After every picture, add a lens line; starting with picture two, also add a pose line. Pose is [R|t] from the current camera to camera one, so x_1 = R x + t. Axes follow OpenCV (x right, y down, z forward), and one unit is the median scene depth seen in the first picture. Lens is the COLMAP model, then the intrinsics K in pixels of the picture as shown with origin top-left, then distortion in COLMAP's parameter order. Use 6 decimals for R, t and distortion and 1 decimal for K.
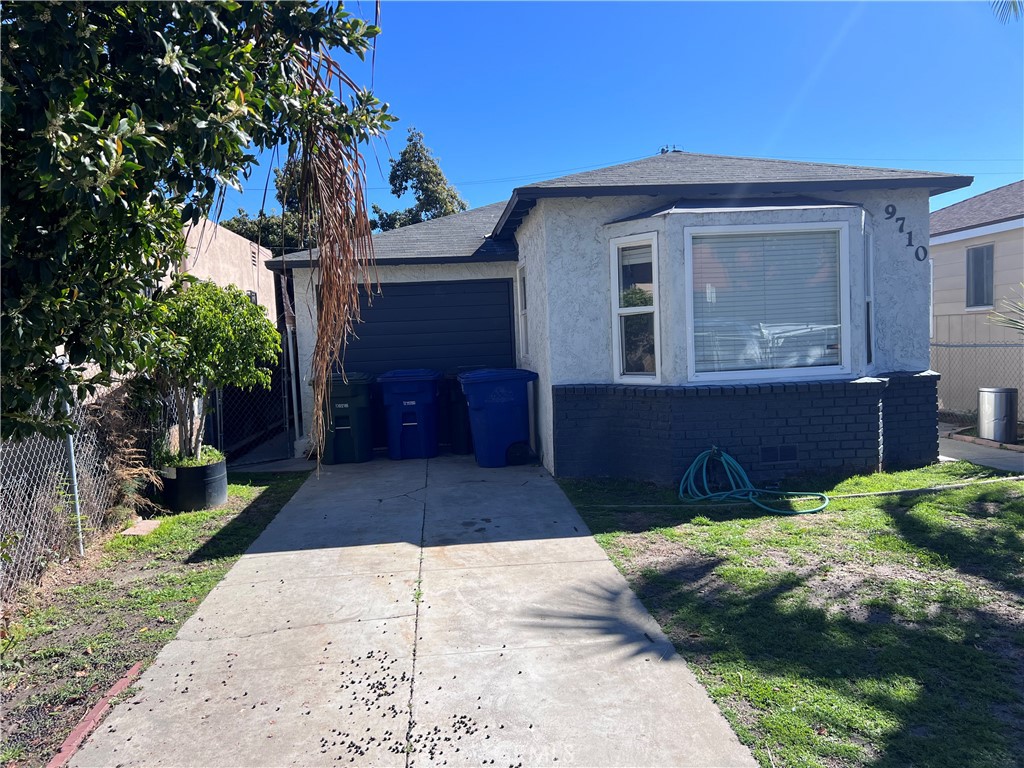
lens RADIAL K [[768.8, 0, 512.0], [0, 768.8, 384.0], [0, 0, 1]] dist [0.064170, -0.074687]
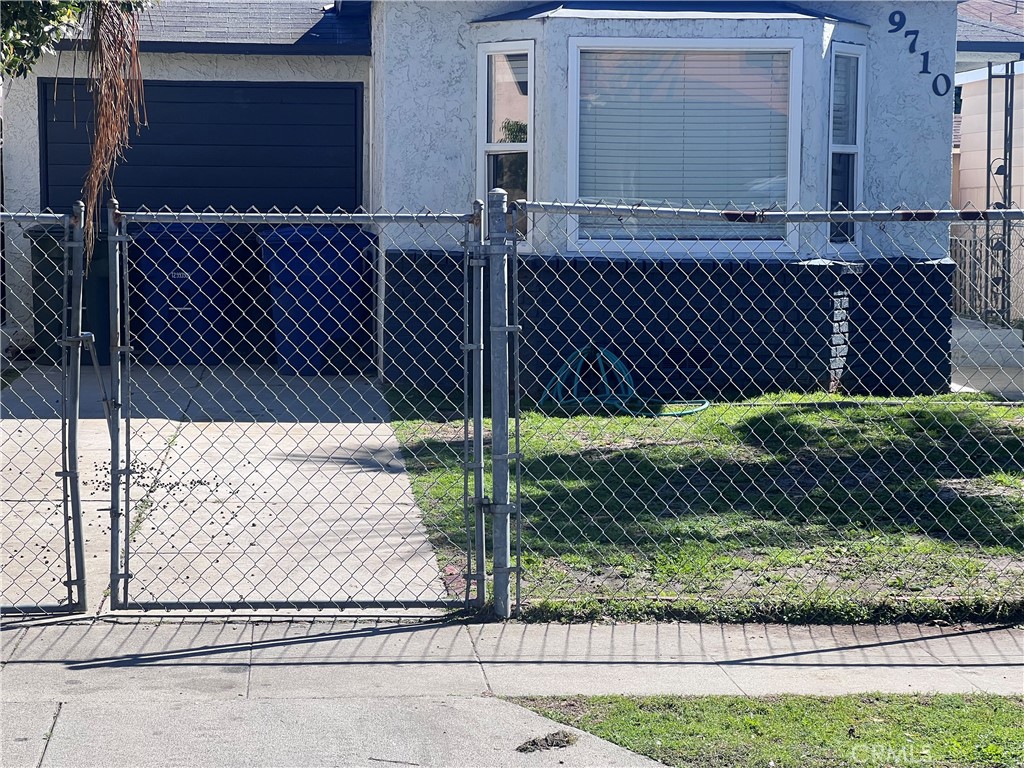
lens RADIAL K [[2314.3, 0, 512.0], [0, 2314.3, 384.0], [0, 0, 1]] dist [-0.056929, 3.290903]
pose [[0.998672, 0.051378, -0.003907, 0.173462], [-0.051301, 0.998526, 0.017744, 0.077062], [0.004813, -0.017520, 0.999835, -1.047652]]
